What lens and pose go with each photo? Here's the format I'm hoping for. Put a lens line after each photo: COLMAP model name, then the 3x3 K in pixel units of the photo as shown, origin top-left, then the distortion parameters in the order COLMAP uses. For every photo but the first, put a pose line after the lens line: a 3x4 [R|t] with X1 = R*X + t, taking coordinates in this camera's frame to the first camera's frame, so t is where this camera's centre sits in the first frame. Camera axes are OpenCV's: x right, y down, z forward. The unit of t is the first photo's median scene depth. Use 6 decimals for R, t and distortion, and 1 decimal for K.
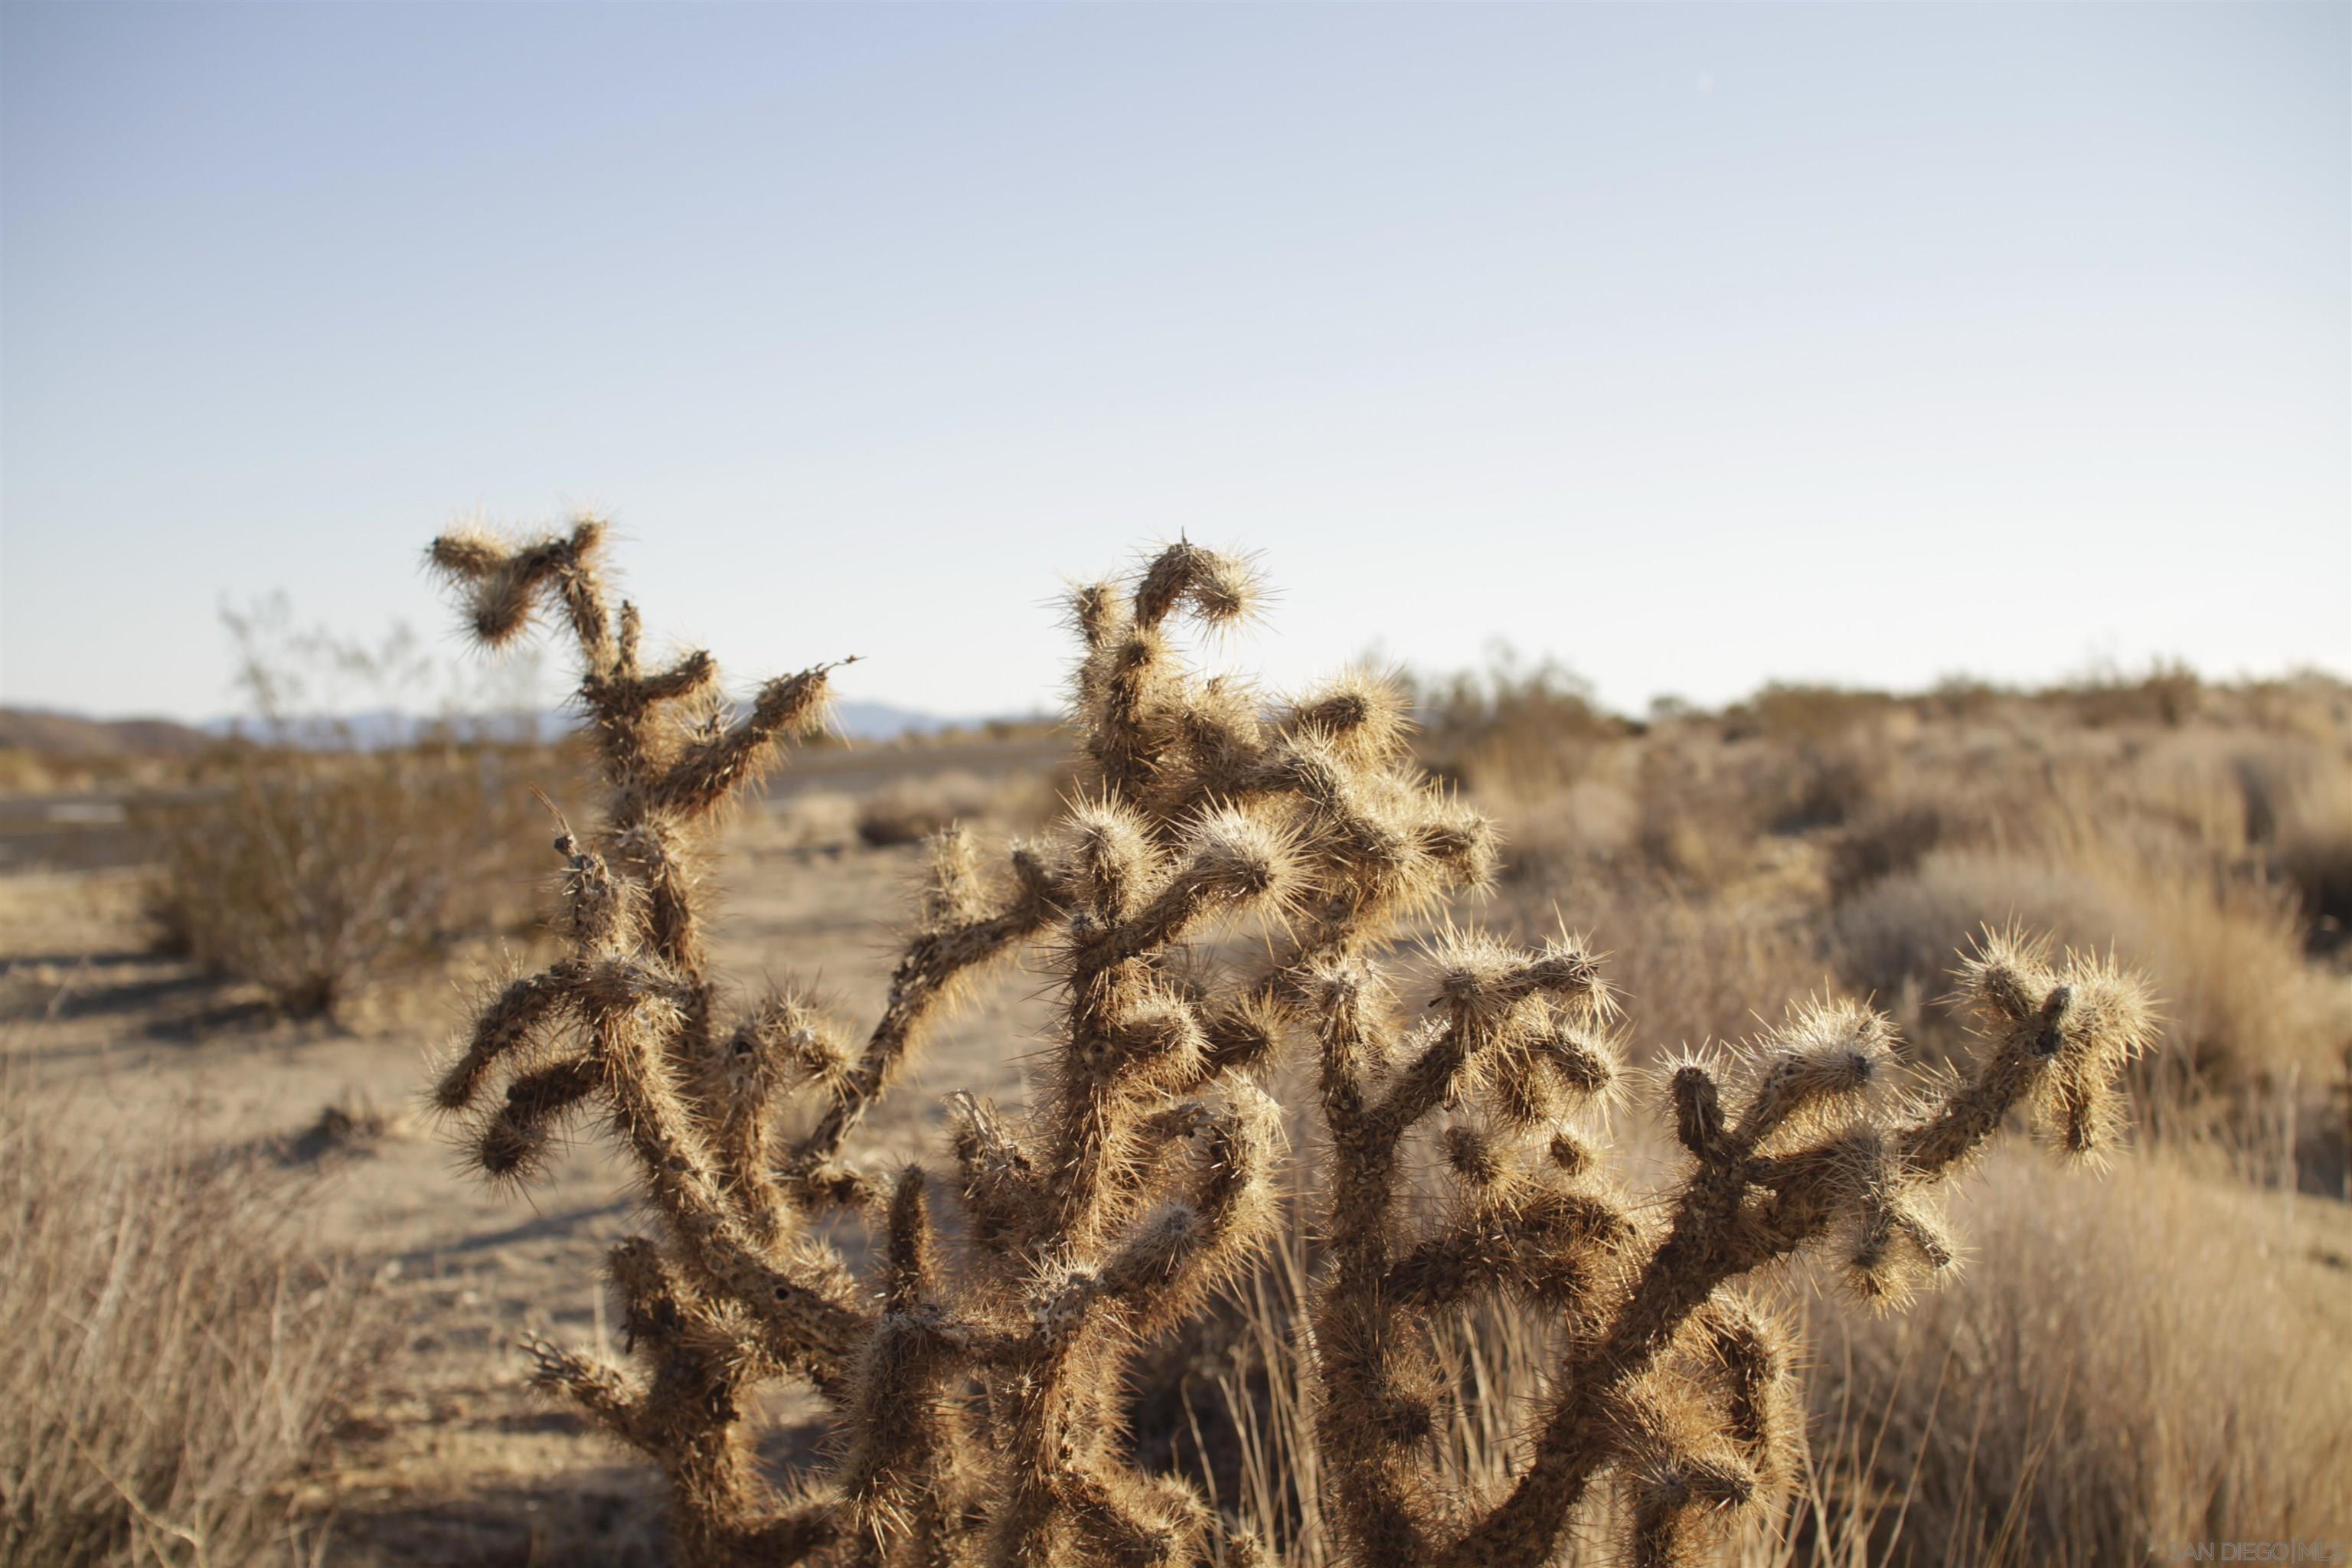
lens RADIAL K [[3249.2, 0, 1183.3], [0, 3249.2, 774.8], [0, 0, 1]] dist [-0.160447, 0.000000]
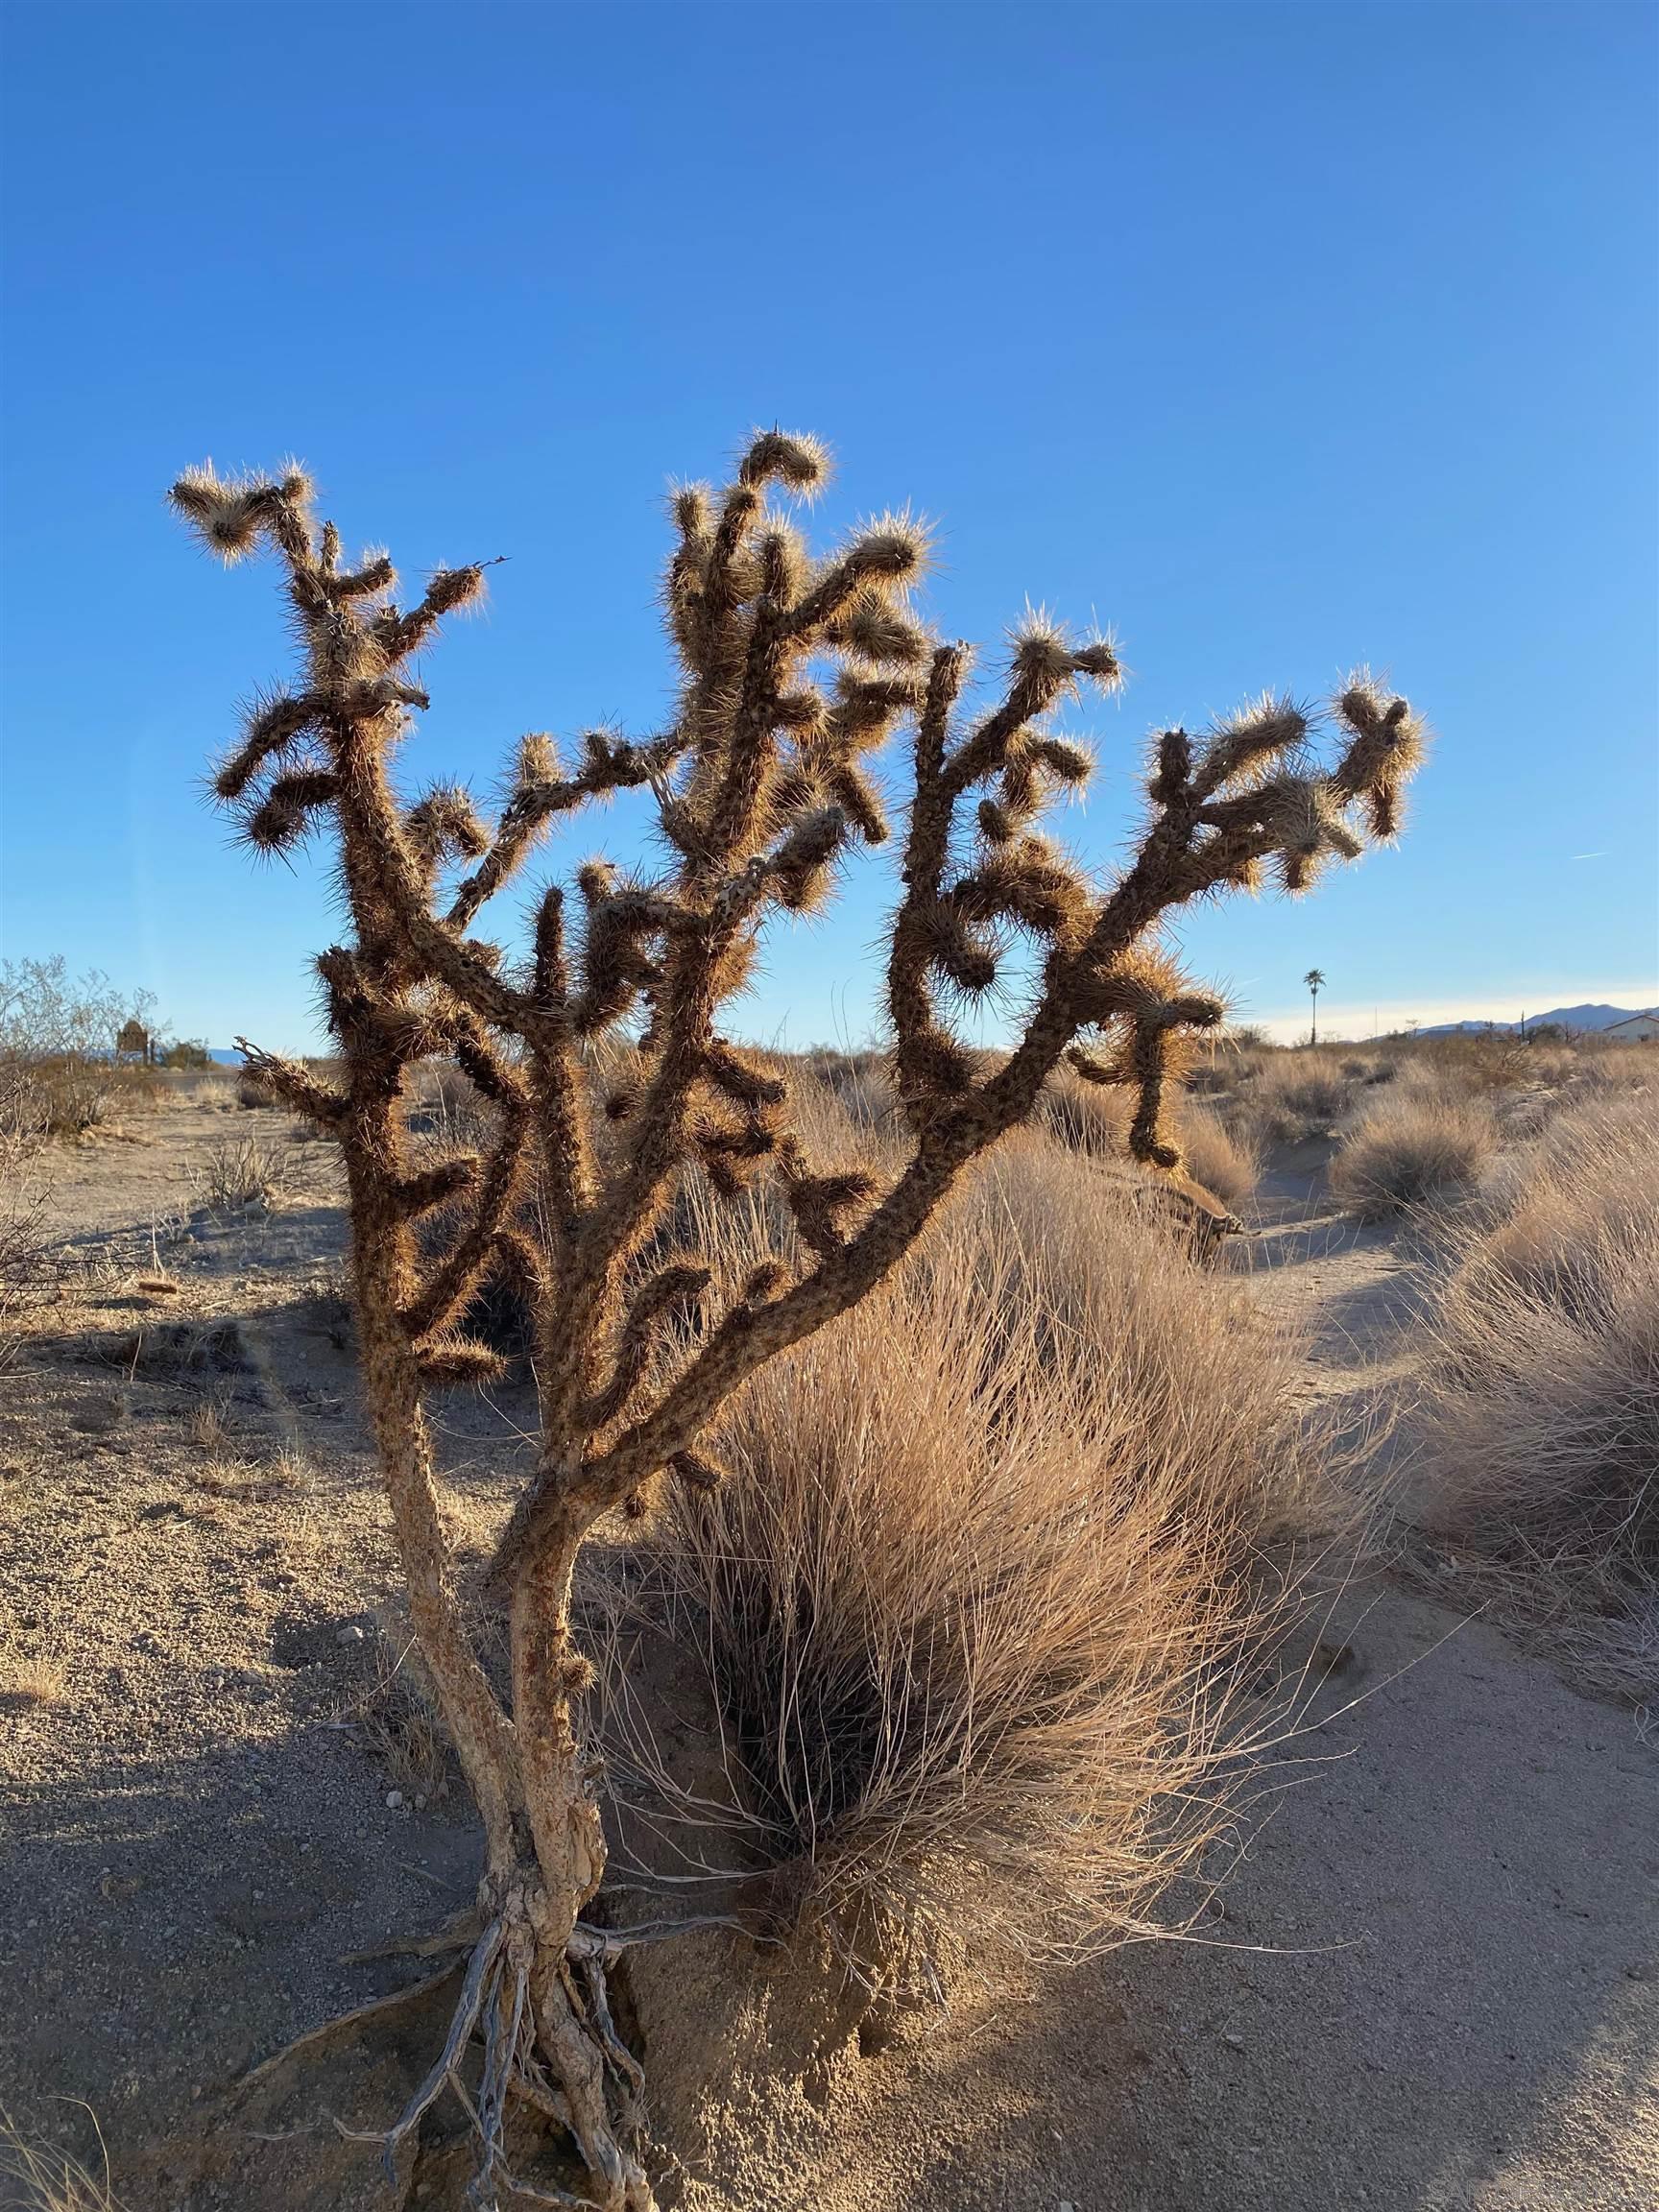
lens RADIAL K [[1670.0, 0, 853.8], [0, 1670.0, 1070.1], [0, 0, 1]] dist [0.049354, -0.056815]
pose [[0.966729, 0.021417, 0.254906, -0.150149], [-0.017468, 0.999690, -0.017746, 0.223606], [-0.255207, 0.012703, 0.966803, 0.257192]]
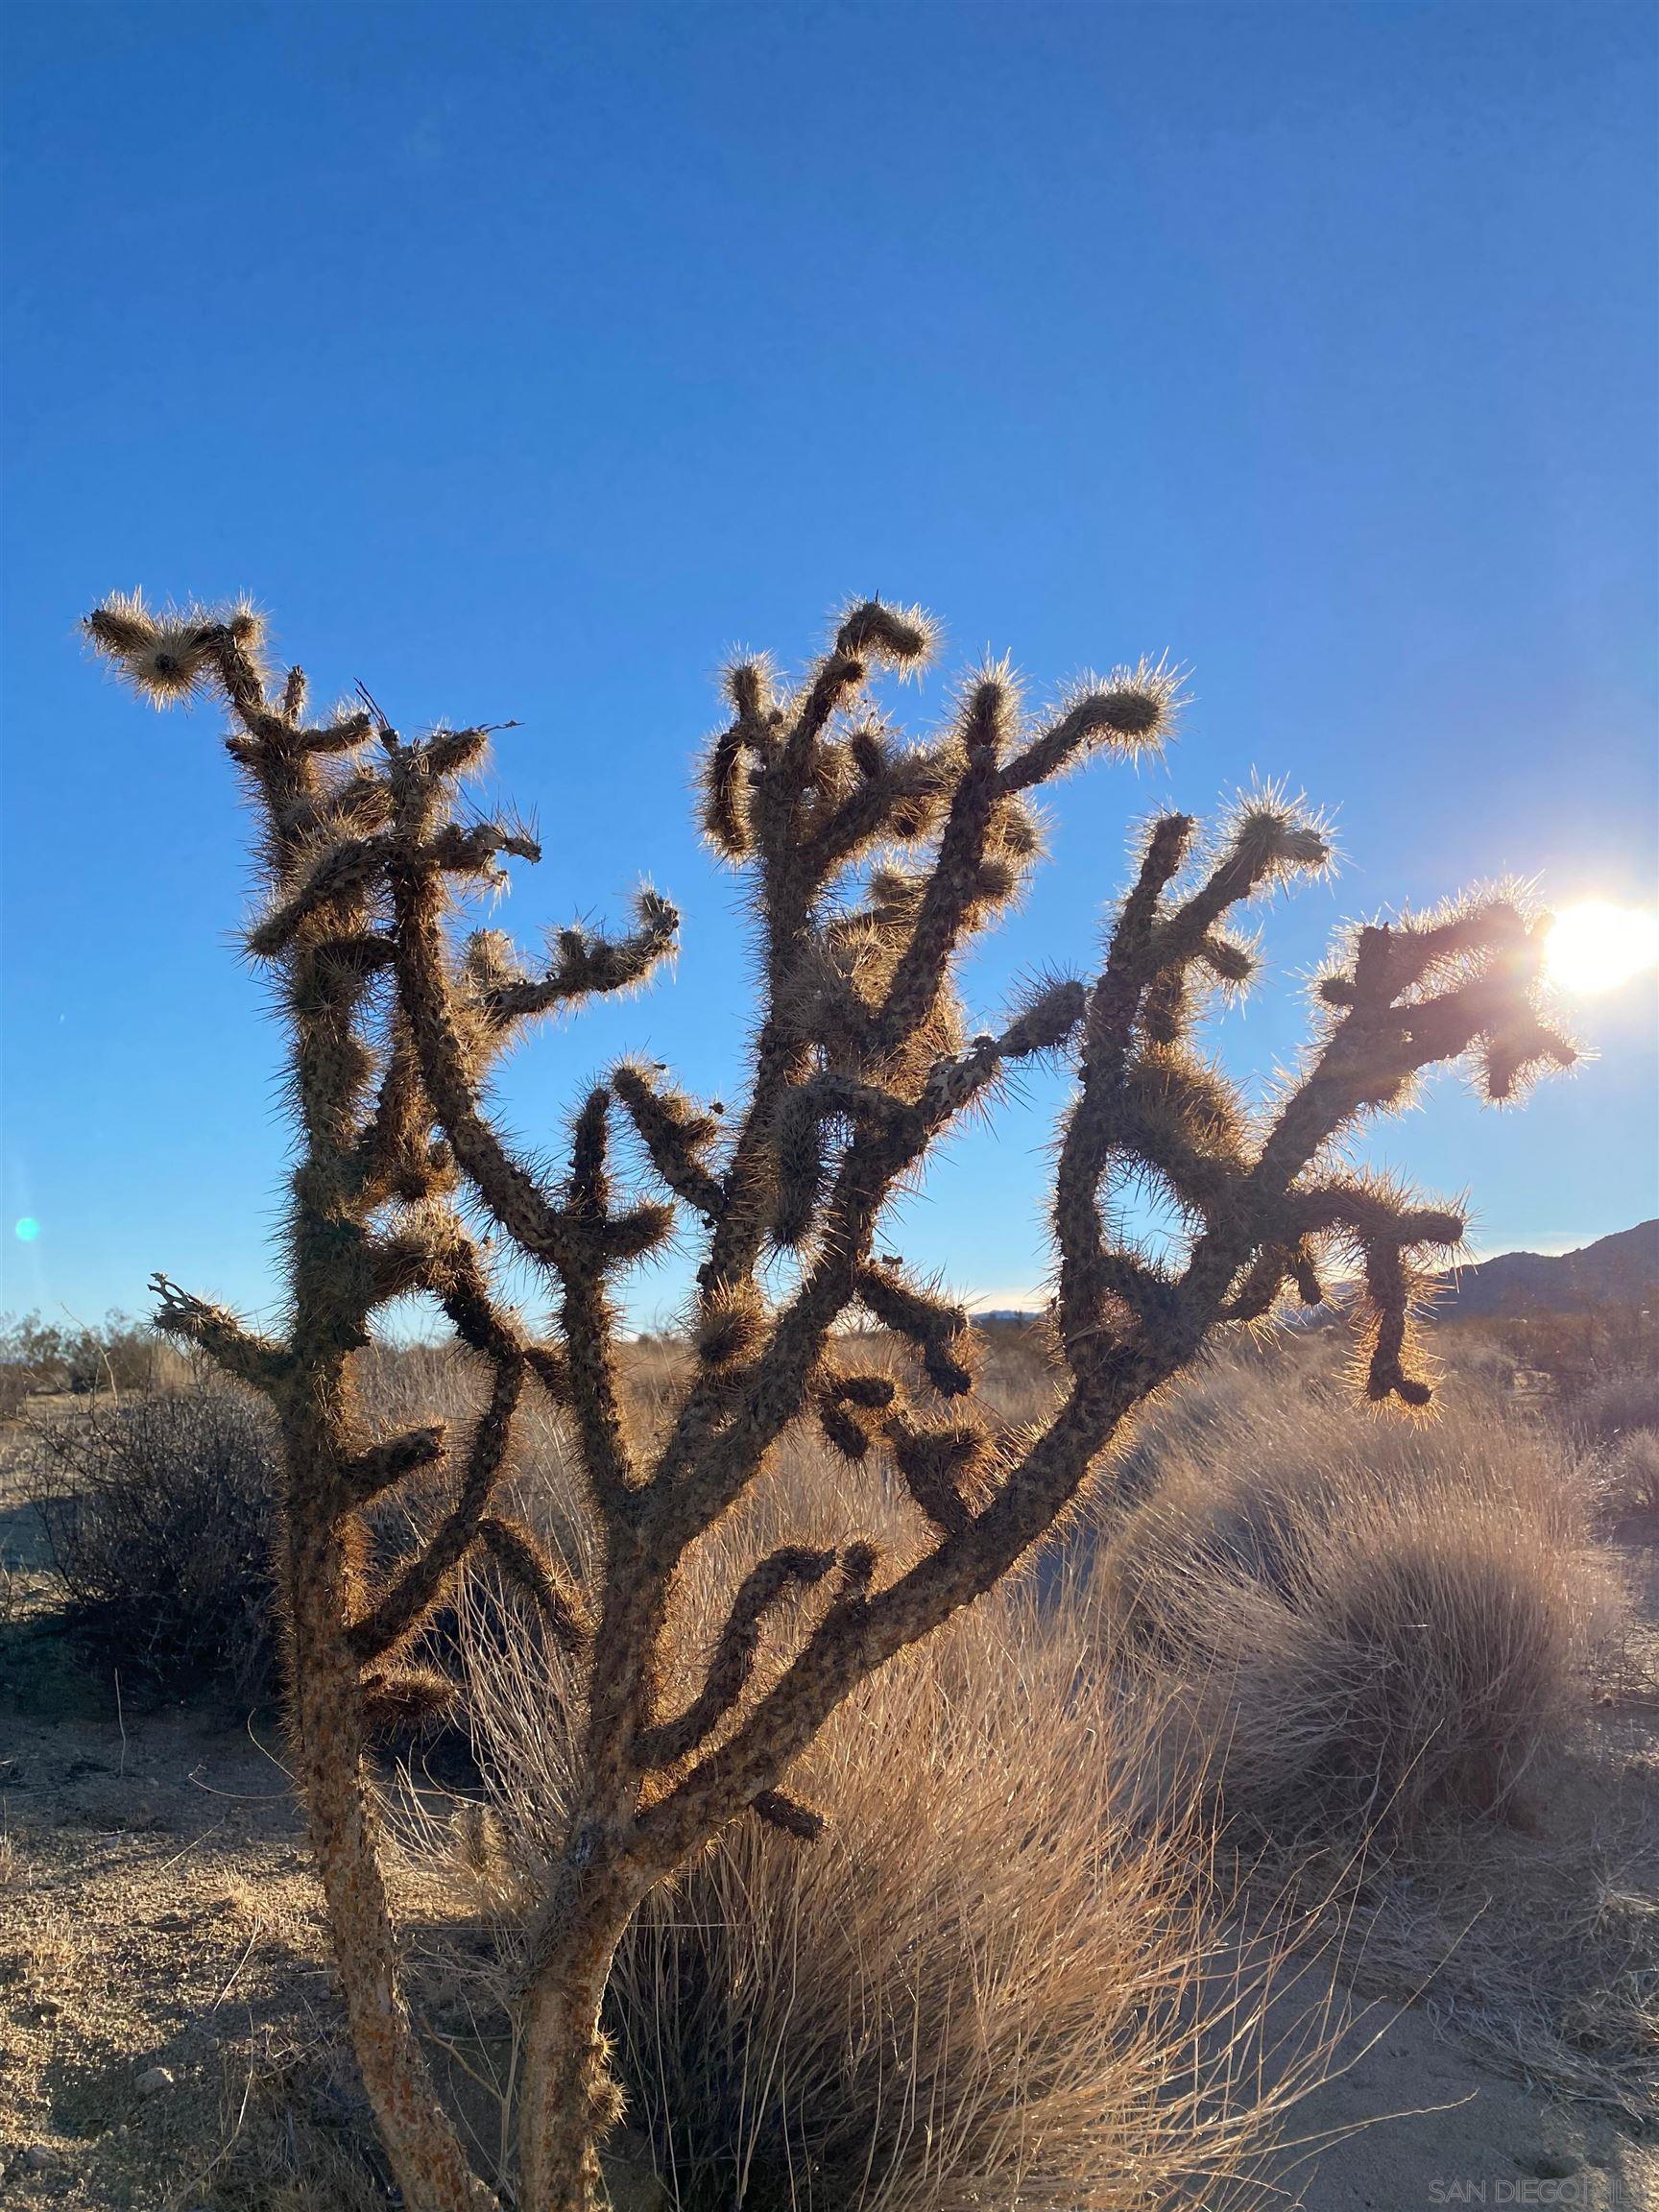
lens RADIAL K [[1670.0, 0, 821.0], [0, 1670.0, 1086.3], [0, 0, 1]] dist [0.049354, -0.056815]
pose [[0.876966, 0.087976, 0.472430, -0.322233], [-0.000412, 0.983237, -0.182333, 0.245073], [-0.480552, 0.159705, 0.862302, 0.438703]]
